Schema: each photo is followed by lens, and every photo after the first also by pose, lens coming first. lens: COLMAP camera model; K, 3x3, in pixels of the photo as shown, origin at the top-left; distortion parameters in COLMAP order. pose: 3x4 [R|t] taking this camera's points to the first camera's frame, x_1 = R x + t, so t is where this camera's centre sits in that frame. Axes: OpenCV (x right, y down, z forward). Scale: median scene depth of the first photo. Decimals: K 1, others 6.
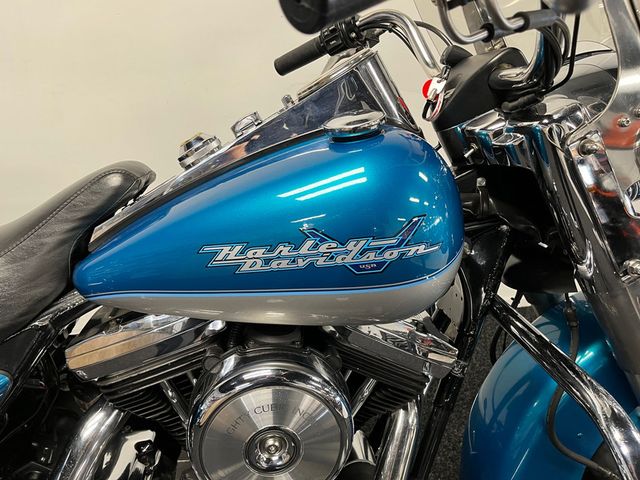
lens RADIAL K [[478.8, 0, 320.0], [0, 478.8, 240.0], [0, 0, 1]] dist [0.005123, -0.000072]
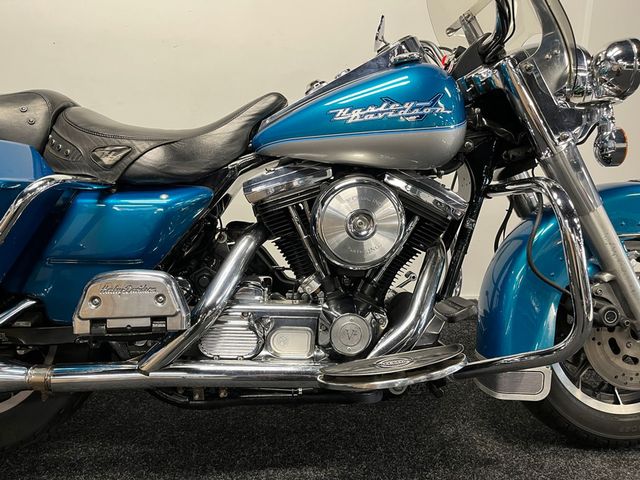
lens RADIAL K [[478.8, 0, 320.0], [0, 478.8, 240.0], [0, 0, 1]] dist [0.005123, -0.000072]
pose [[0.998580, 0.019157, -0.049712, -0.169045], [-0.029911, 0.973762, -0.225594, 0.939967], [0.044086, 0.226761, 0.972952, -0.752216]]
